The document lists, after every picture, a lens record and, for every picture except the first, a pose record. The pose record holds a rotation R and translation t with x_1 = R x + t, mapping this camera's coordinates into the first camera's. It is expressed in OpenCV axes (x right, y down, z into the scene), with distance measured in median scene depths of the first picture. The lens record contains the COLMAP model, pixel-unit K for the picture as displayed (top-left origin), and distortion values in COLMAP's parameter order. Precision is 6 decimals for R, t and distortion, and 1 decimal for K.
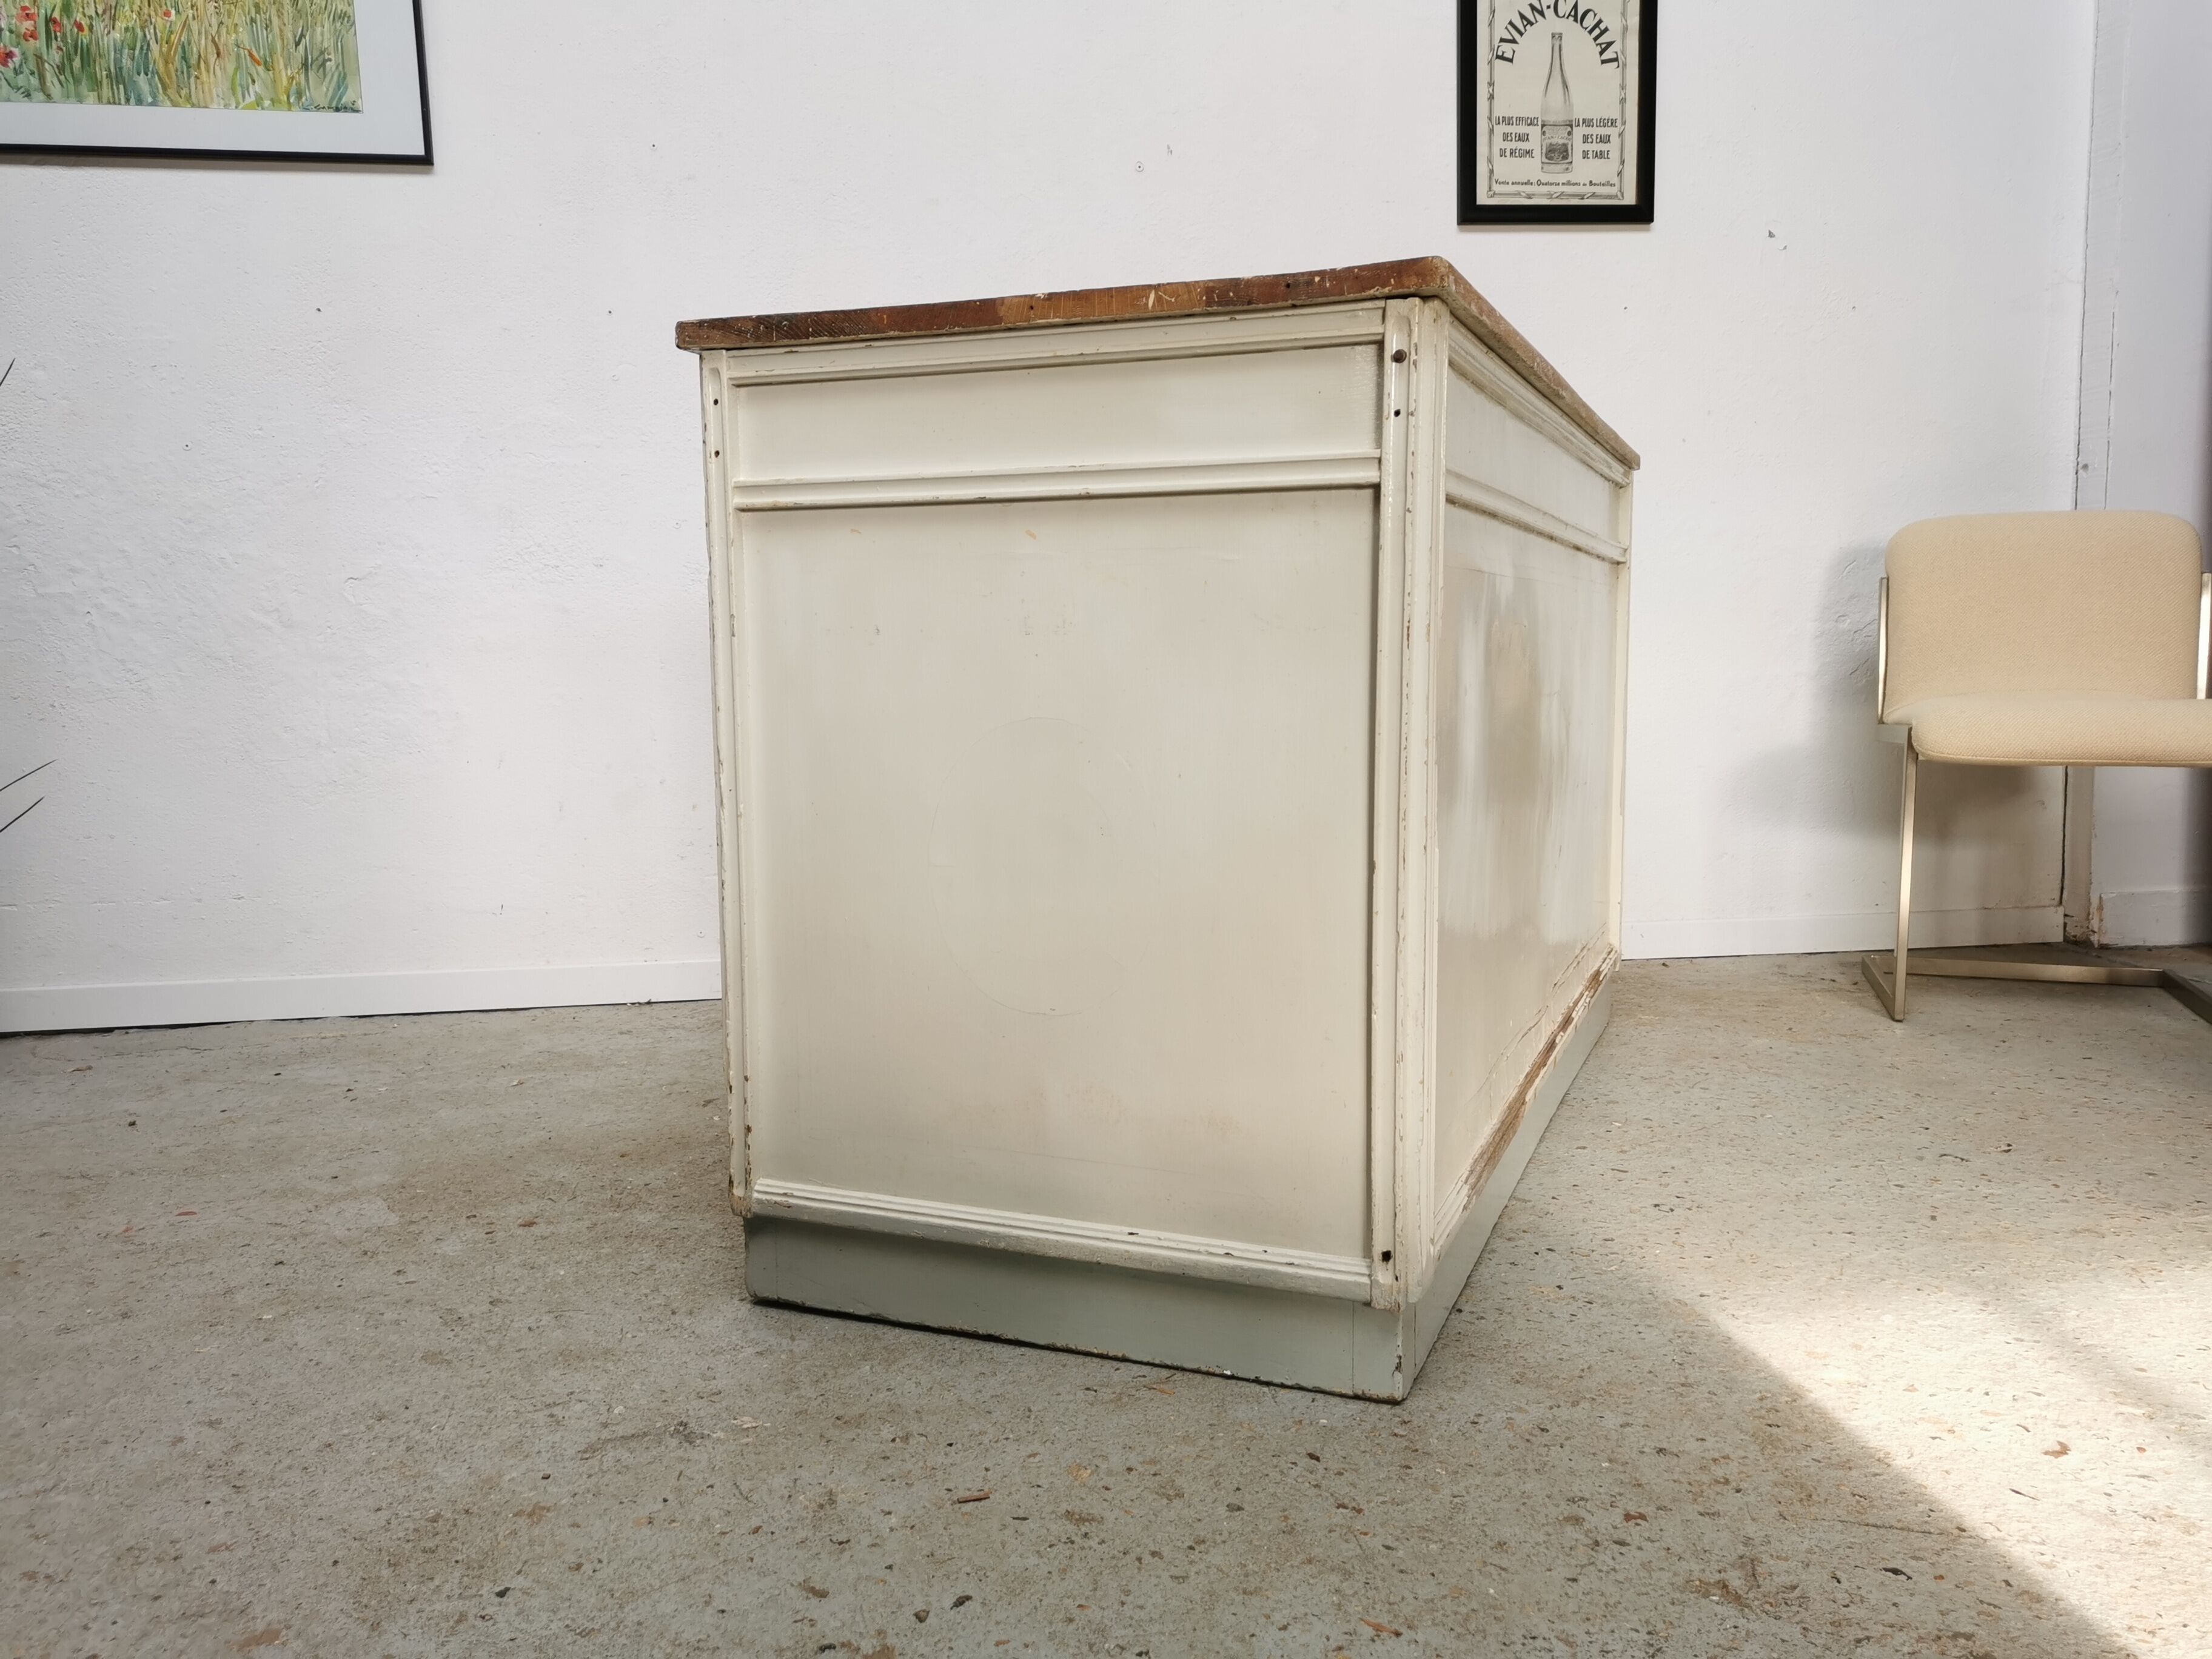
lens RADIAL K [[1688.7, 0, 1106.0], [0, 1688.7, 829.5], [0, 0, 1]] dist [0.053714, -0.042498]
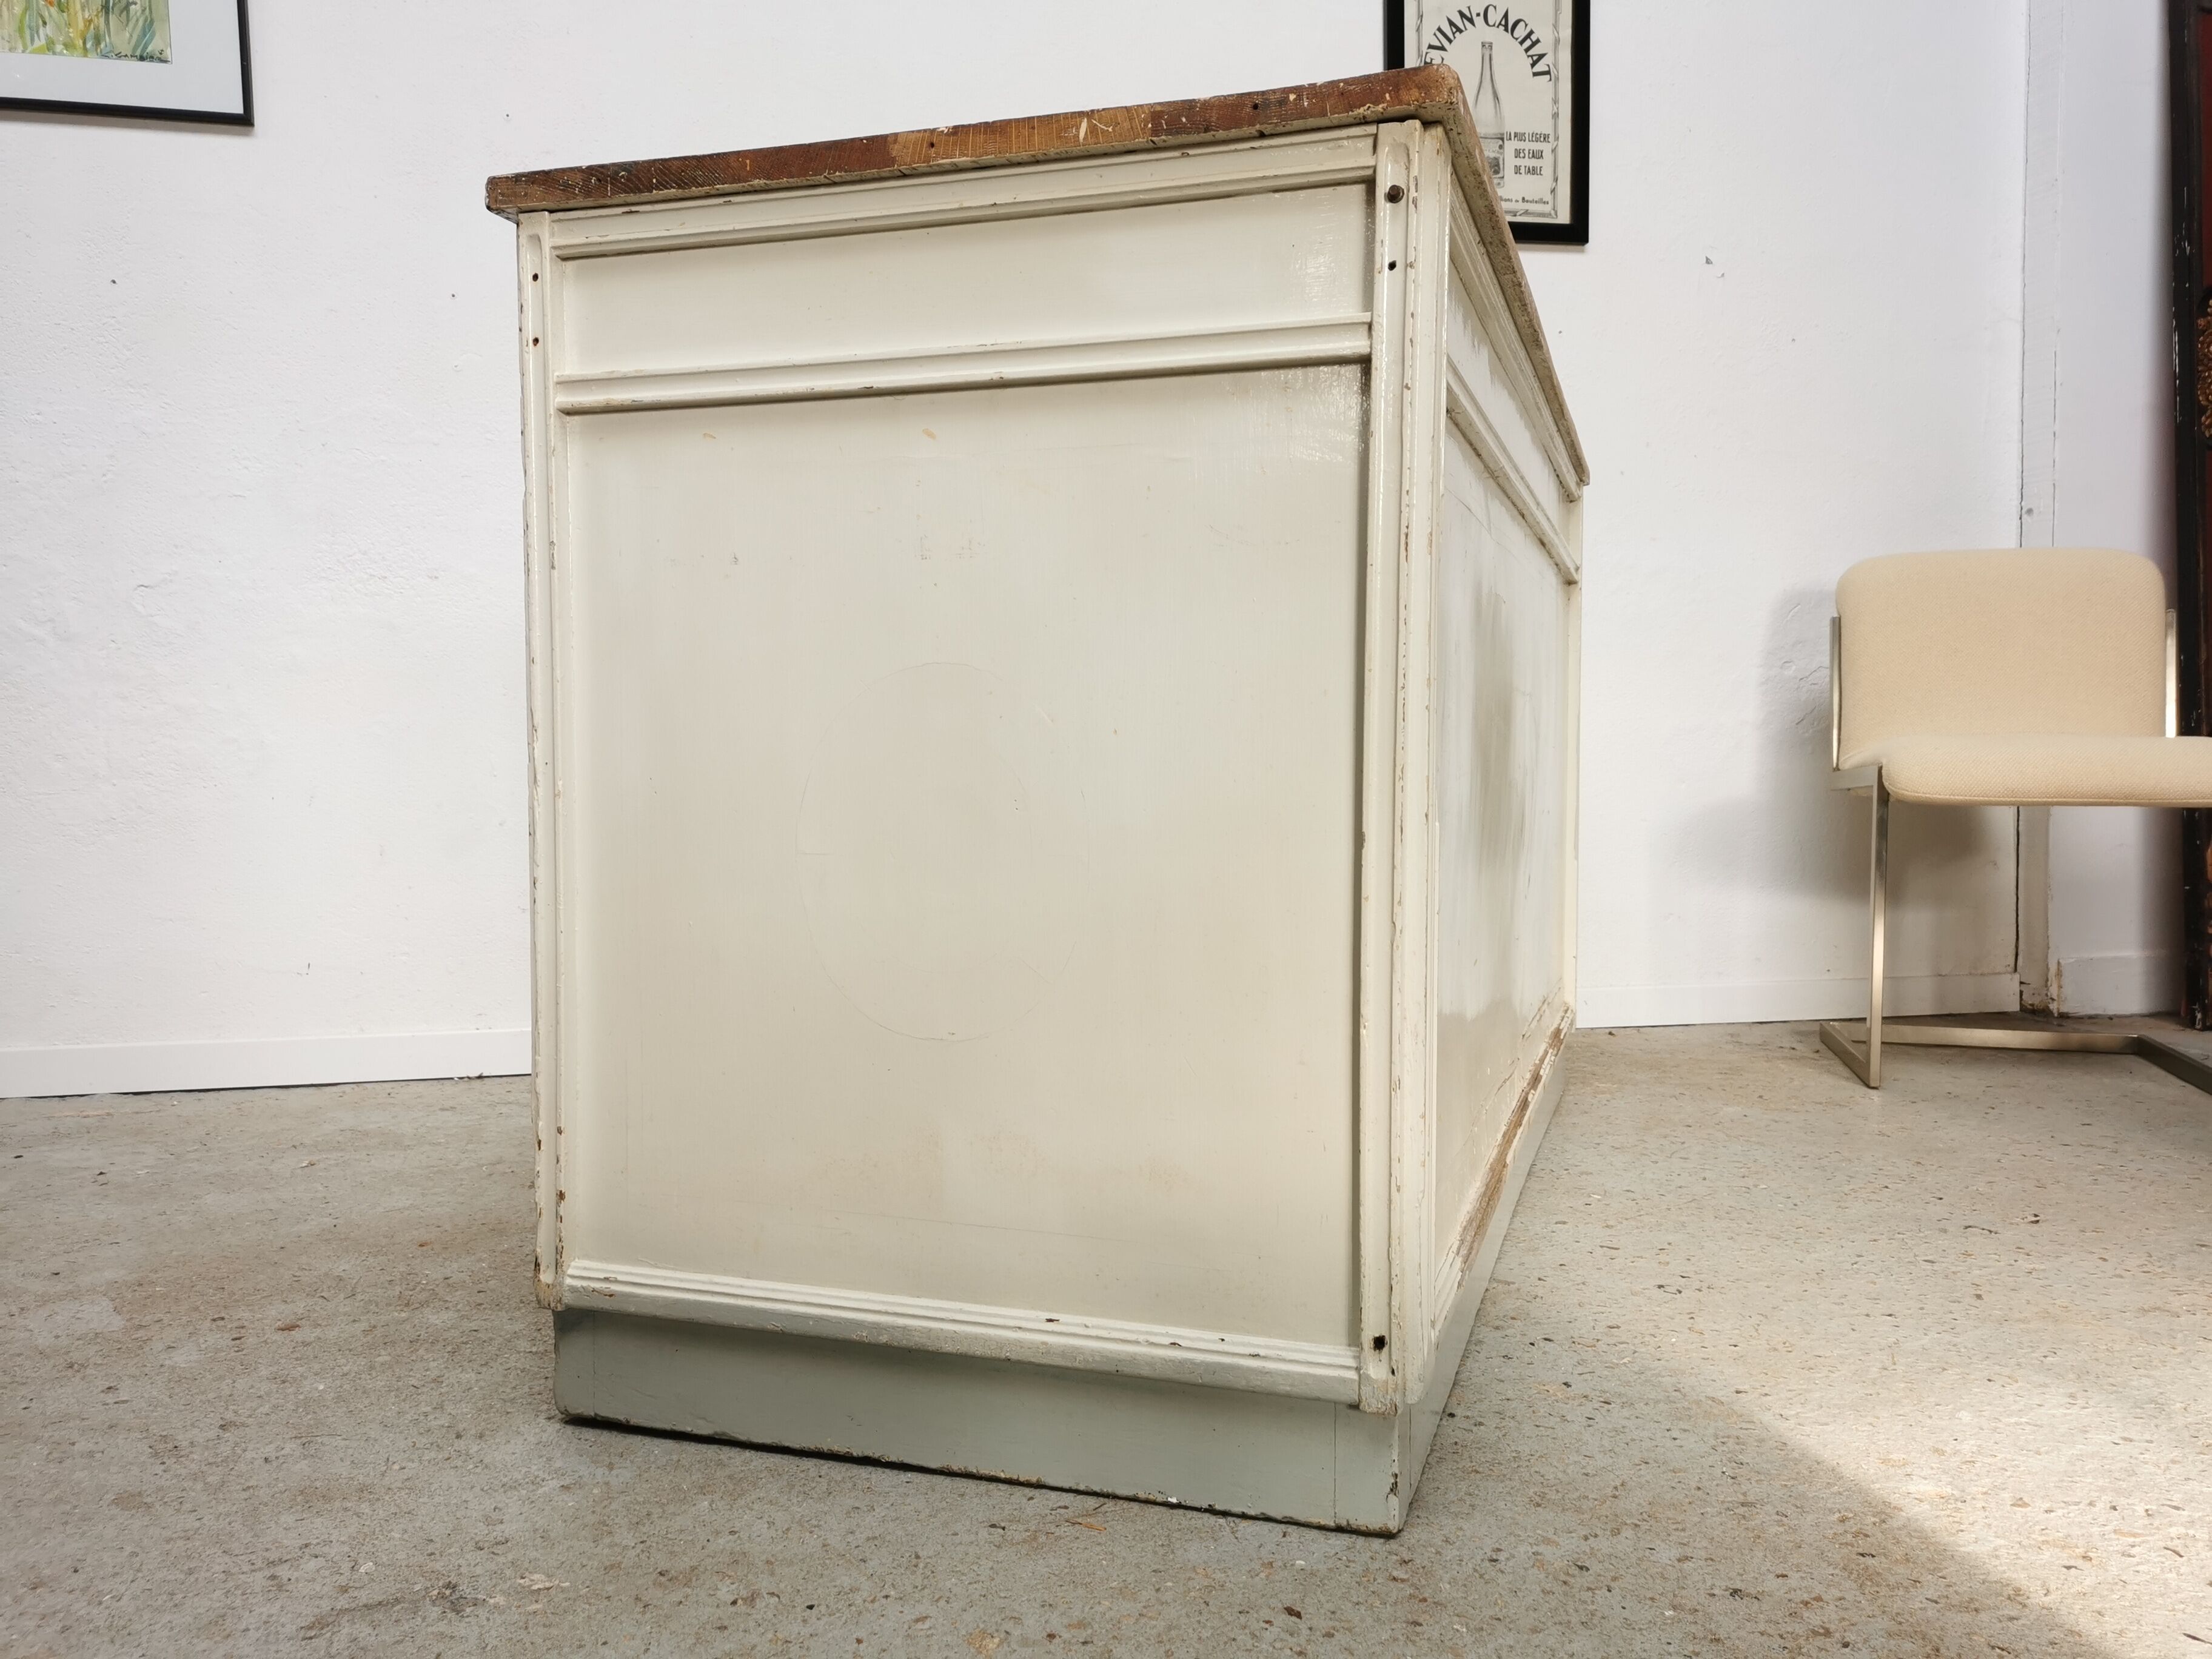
lens RADIAL K [[1697.0, 0, 1106.7], [0, 1697.0, 826.1], [0, 0, 1]] dist [0.049752, -0.042783]
pose [[0.997901, 0.005894, 0.064482, -0.008965], [-0.001737, 0.997927, -0.064336, 0.049838], [-0.064728, 0.064089, 0.995843, 0.162343]]
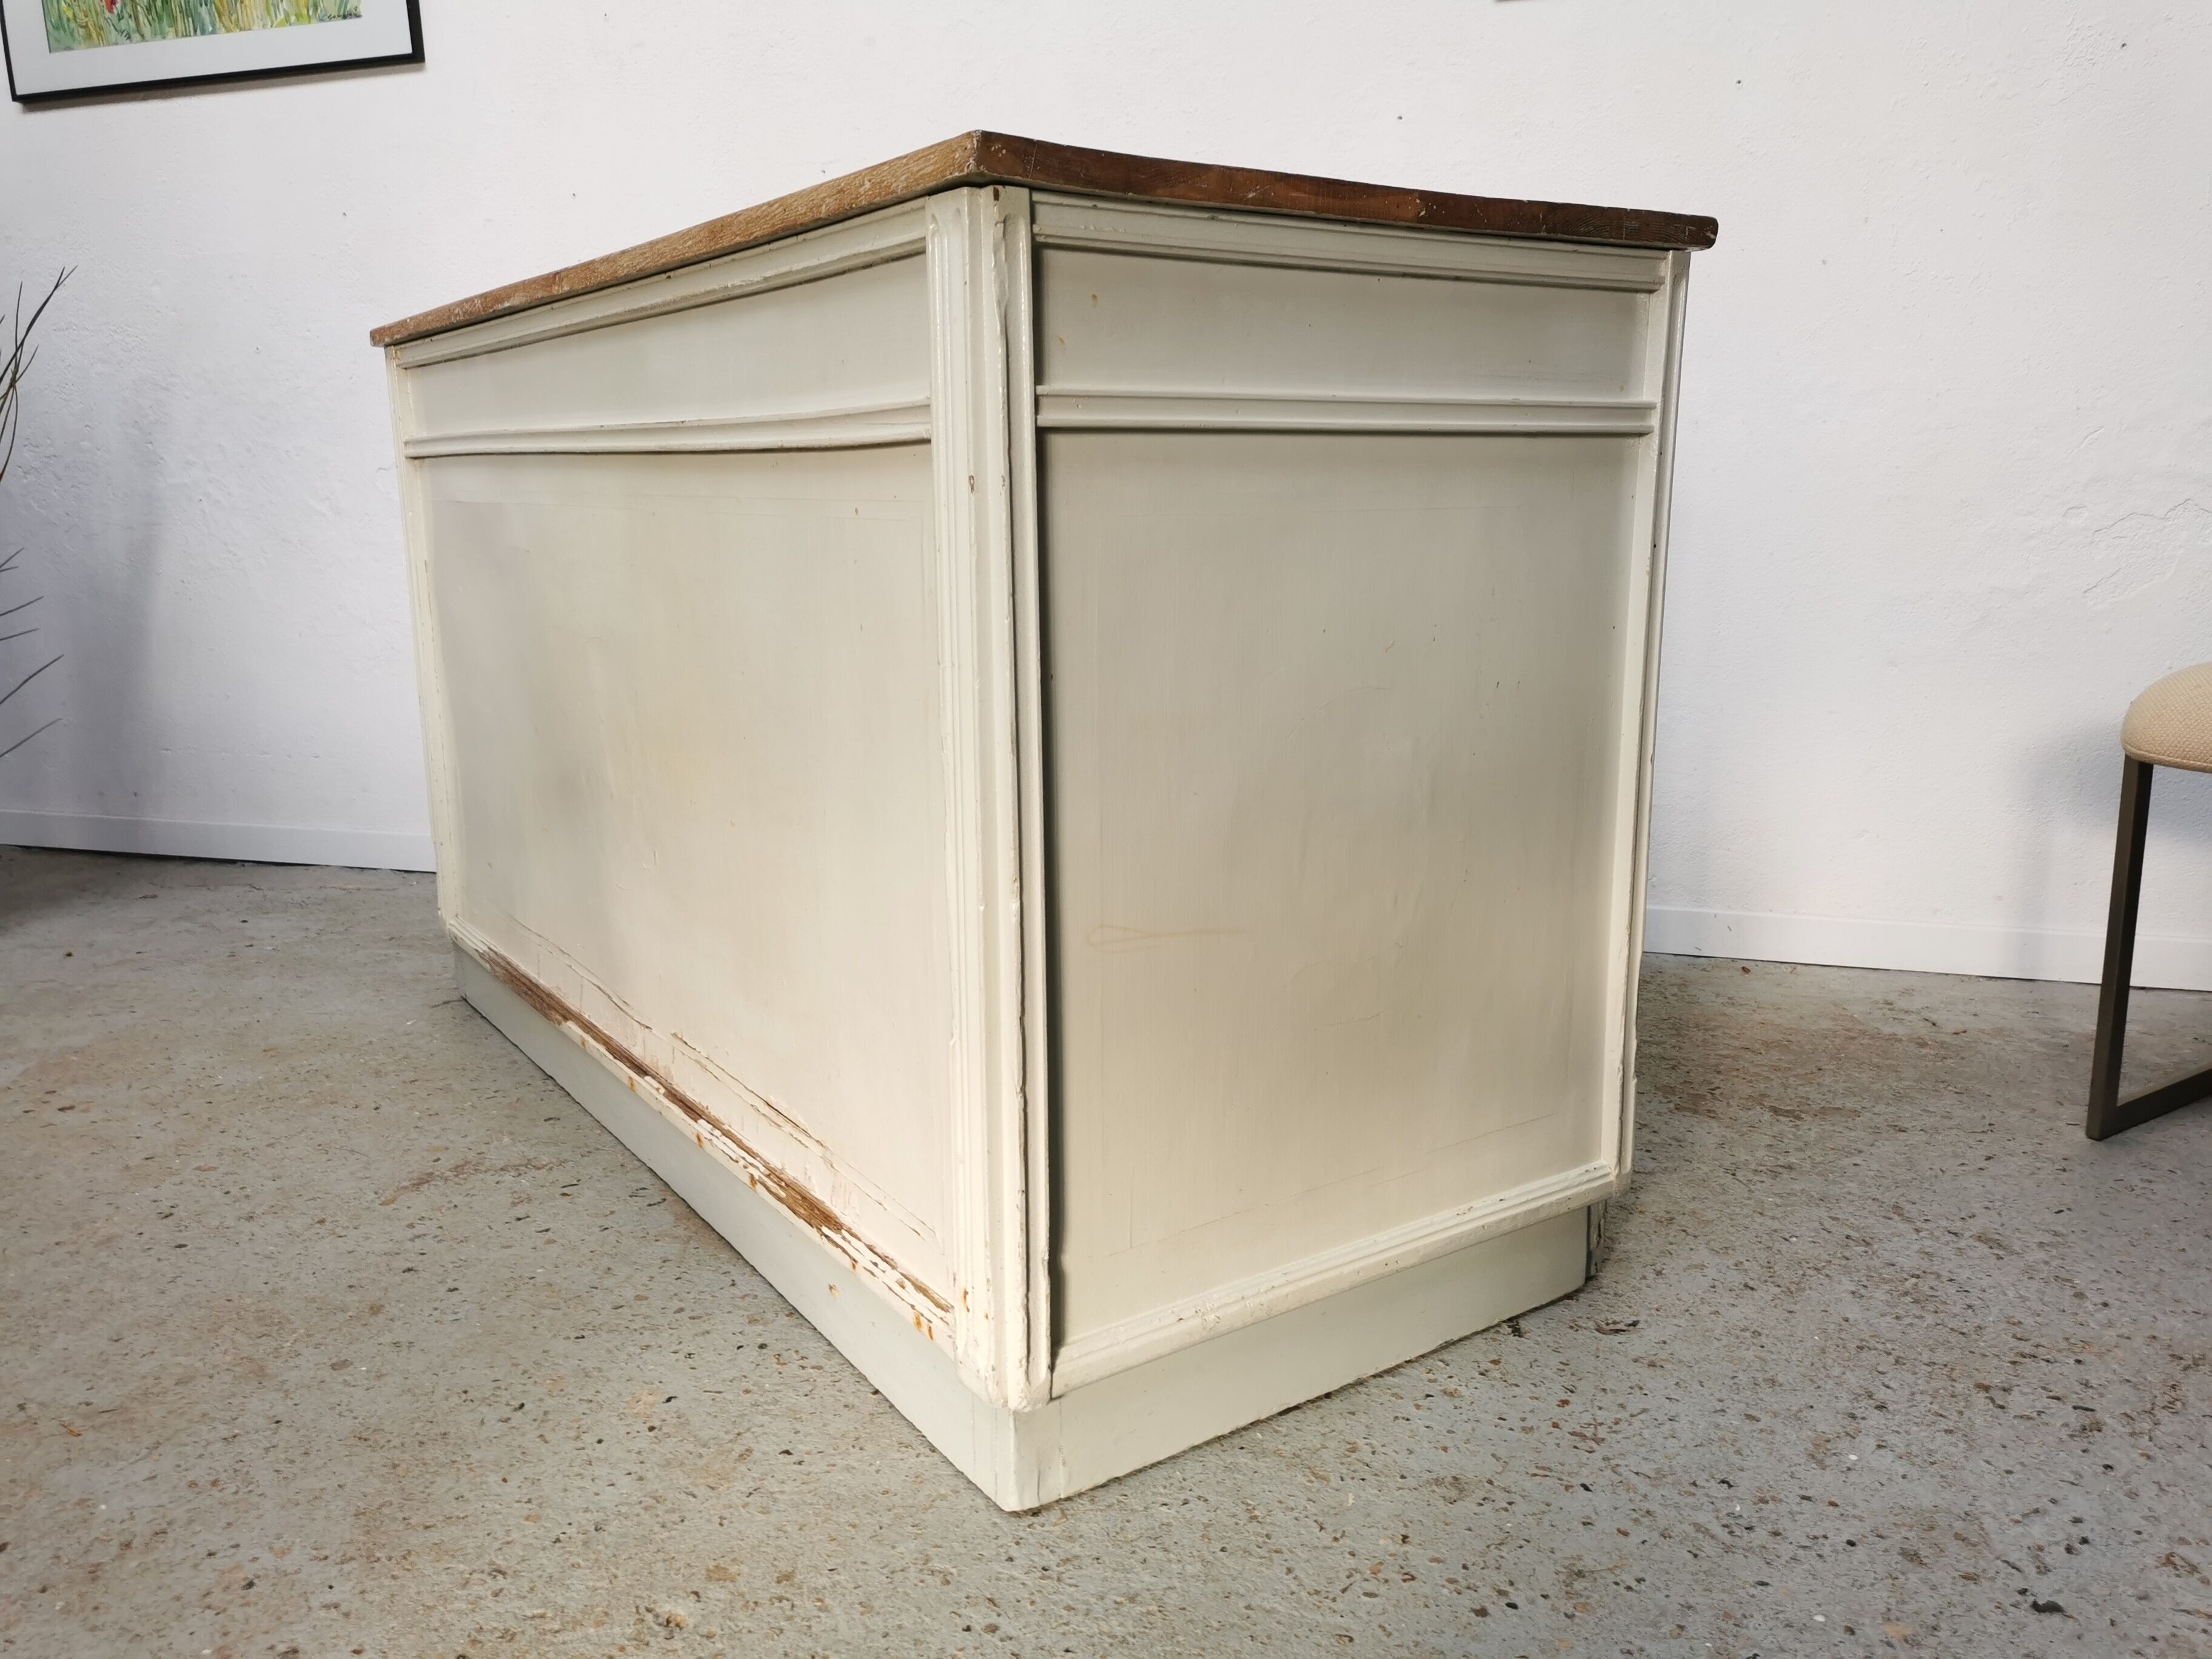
lens RADIAL K [[1699.5, 0, 1104.3], [0, 1699.5, 822.4], [0, 0, 1]] dist [0.040953, -0.028968]
pose [[0.897026, 0.088224, -0.433084, 0.728519], [-0.048762, 0.993648, 0.101420, -0.091818], [0.439280, -0.069858, 0.895630, 0.349463]]
